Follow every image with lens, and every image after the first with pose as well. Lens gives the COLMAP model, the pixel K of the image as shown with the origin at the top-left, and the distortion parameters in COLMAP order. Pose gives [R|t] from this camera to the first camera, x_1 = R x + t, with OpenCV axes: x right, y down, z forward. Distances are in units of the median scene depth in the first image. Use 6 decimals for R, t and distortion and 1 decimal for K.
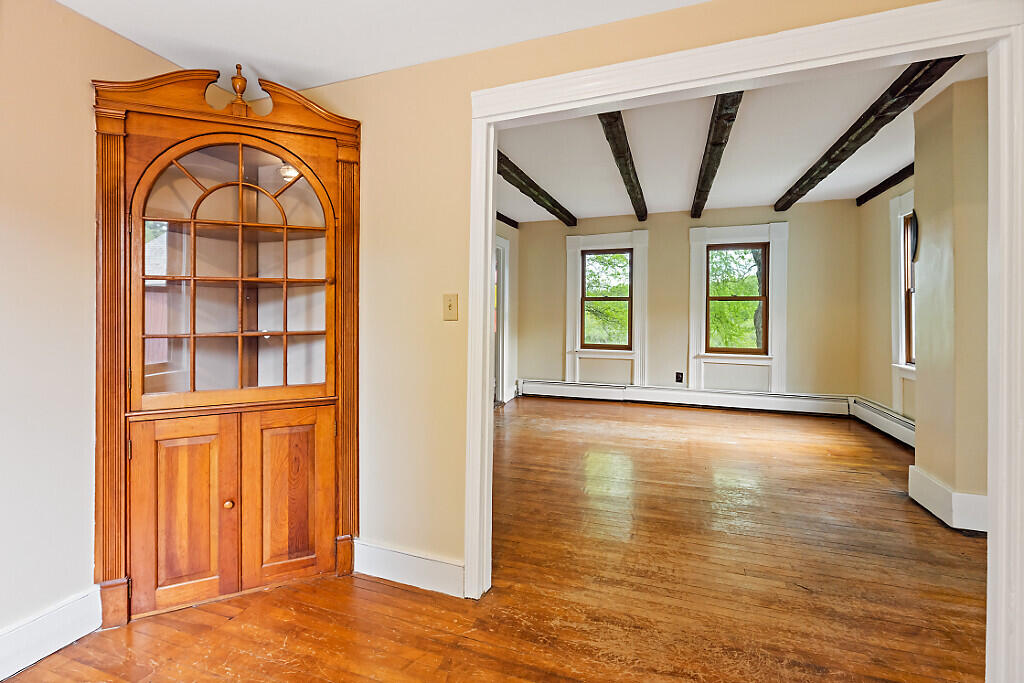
lens RADIAL K [[457.7, 0, 502.0], [0, 457.7, 305.5], [0, 0, 1]] dist [-0.007766, -0.000074]
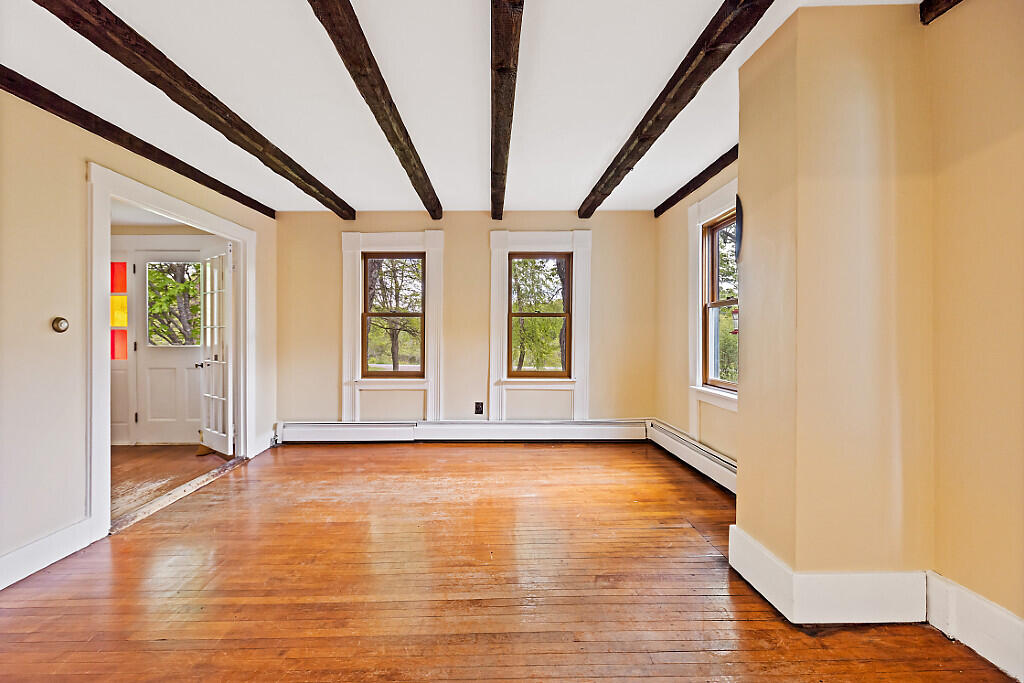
lens RADIAL K [[457.7, 0, 506.9], [0, 457.7, 337.7], [0, 0, 1]] dist [-0.007766, -0.000074]
pose [[0.926137, -0.009069, 0.377079, 0.126668], [-0.000708, 0.999667, 0.025782, 0.005629], [-0.377188, -0.024145, 0.925822, 0.215453]]
